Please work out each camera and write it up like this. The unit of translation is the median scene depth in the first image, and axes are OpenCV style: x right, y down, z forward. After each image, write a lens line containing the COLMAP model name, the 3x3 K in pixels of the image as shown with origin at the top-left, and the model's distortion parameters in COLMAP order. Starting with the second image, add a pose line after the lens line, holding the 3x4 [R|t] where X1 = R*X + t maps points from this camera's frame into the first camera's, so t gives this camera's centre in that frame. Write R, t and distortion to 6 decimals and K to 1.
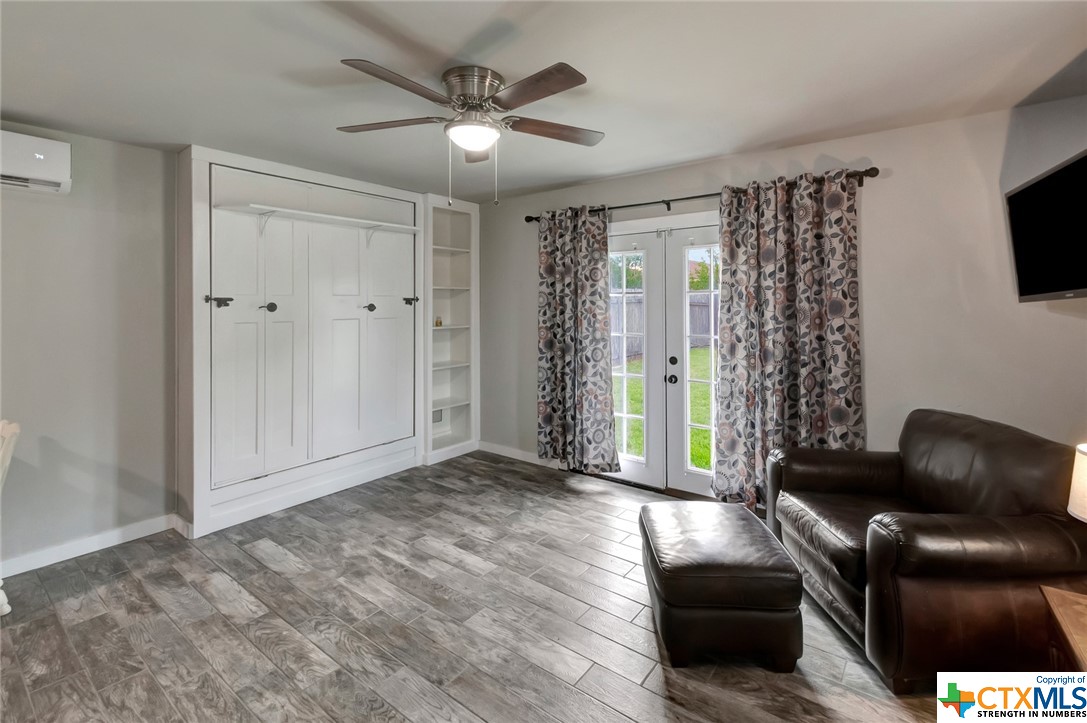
lens RADIAL K [[495.0, 0, 544.8], [0, 495.0, 288.3], [0, 0, 1]] dist [0.000708, -0.000042]
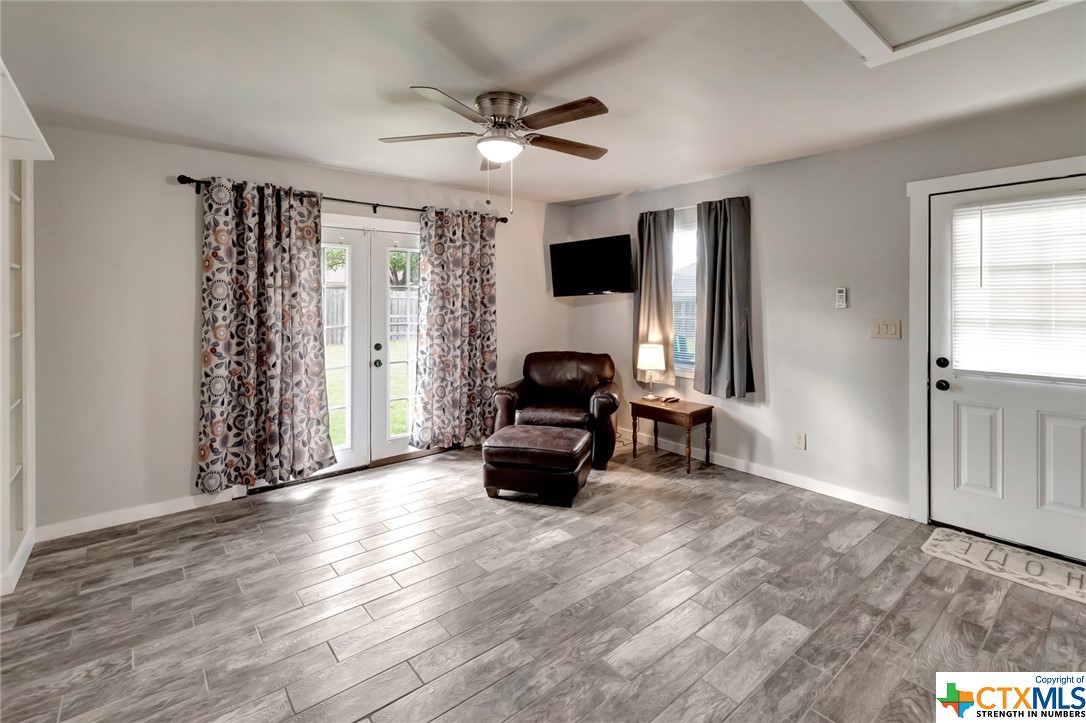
lens RADIAL K [[494.5, 0, 544.3], [0, 494.5, 288.4], [0, 0, 1]] dist [0.000708, -0.000042]
pose [[0.223741, 0.025991, 0.974302, -0.779498], [-0.028970, 0.999380, -0.020008, 0.024894], [-0.974218, -0.023749, 0.224356, 0.391019]]
